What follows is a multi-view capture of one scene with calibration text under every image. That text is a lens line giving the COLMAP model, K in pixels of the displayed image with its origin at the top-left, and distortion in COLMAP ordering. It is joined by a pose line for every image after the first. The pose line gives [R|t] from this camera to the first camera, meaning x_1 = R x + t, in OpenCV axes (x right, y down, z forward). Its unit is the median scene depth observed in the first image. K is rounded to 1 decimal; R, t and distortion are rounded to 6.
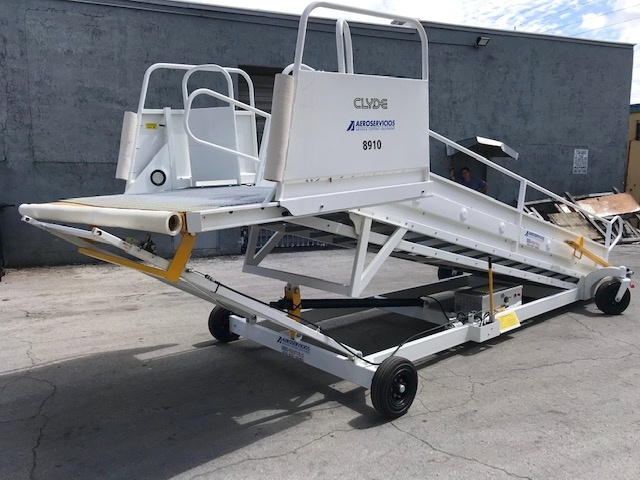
lens RADIAL K [[530.9, 0, 322.9], [0, 530.9, 239.2], [0, 0, 1]] dist [0.001369, -0.000314]
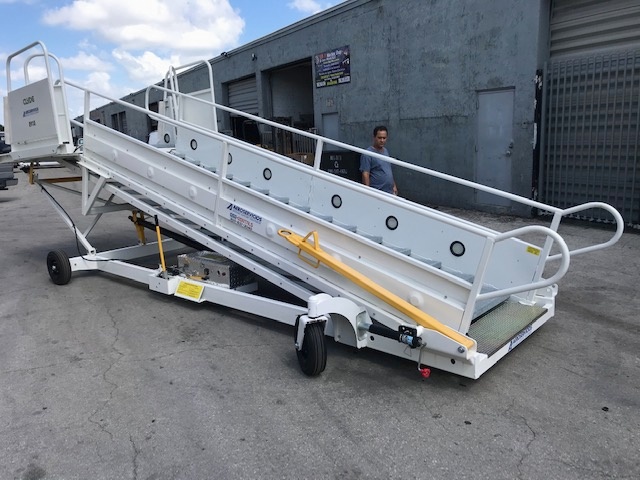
lens RADIAL K [[530.9, 0, 322.9], [0, 530.9, 239.2], [0, 0, 1]] dist [0.001369, -0.000314]
pose [[0.116332, 0.189972, -0.974873, 1.073400], [-0.086364, 0.979754, 0.180617, -0.106991], [0.989448, 0.063182, 0.130384, 0.927100]]
